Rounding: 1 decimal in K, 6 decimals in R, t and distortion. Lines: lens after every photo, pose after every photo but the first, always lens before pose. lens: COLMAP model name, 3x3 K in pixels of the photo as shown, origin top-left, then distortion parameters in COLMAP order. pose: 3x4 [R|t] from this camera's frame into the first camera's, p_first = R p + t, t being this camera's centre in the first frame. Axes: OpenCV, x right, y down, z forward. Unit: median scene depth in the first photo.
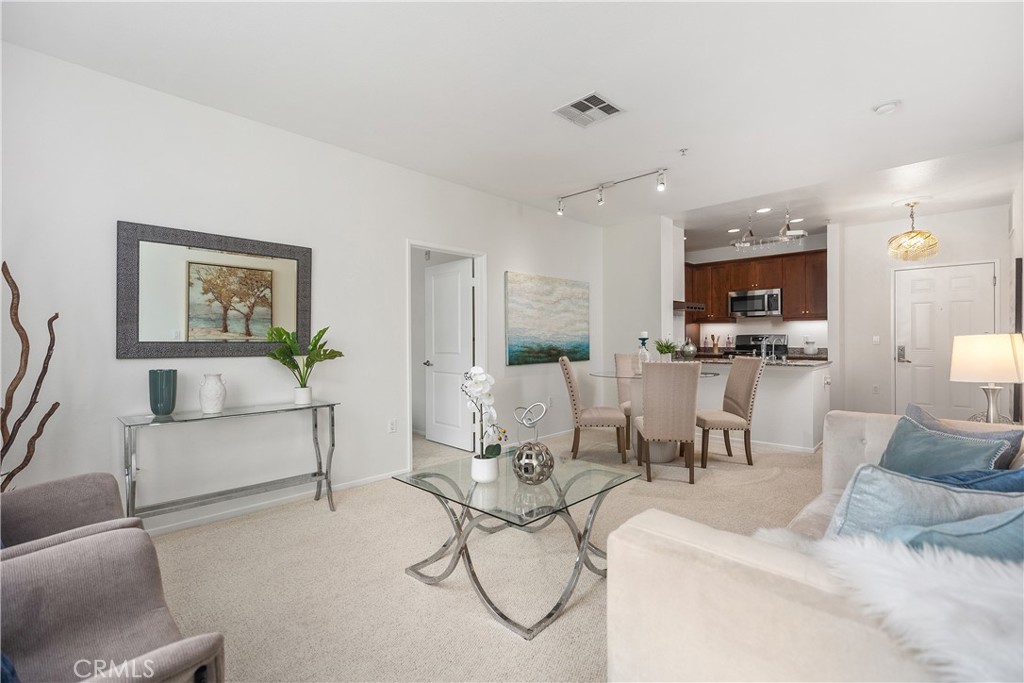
lens RADIAL K [[463.0, 0, 505.8], [0, 463.0, 337.5], [0, 0, 1]] dist [0.007981, -0.001430]
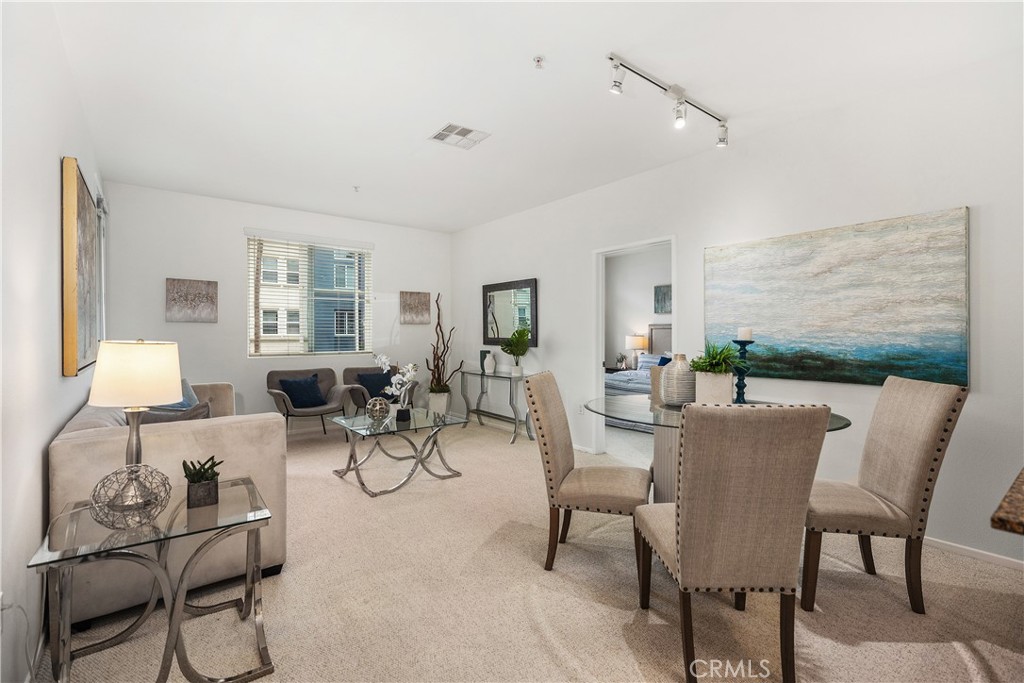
lens RADIAL K [[463.0, 0, 513.2], [0, 463.0, 340.6], [0, 0, 1]] dist [0.007981, -0.001430]
pose [[-0.120710, 0.018449, -0.992516, 0.665029], [0.005416, 0.999825, 0.017926, -0.007278], [0.992673, -0.003212, -0.120789, 0.661814]]
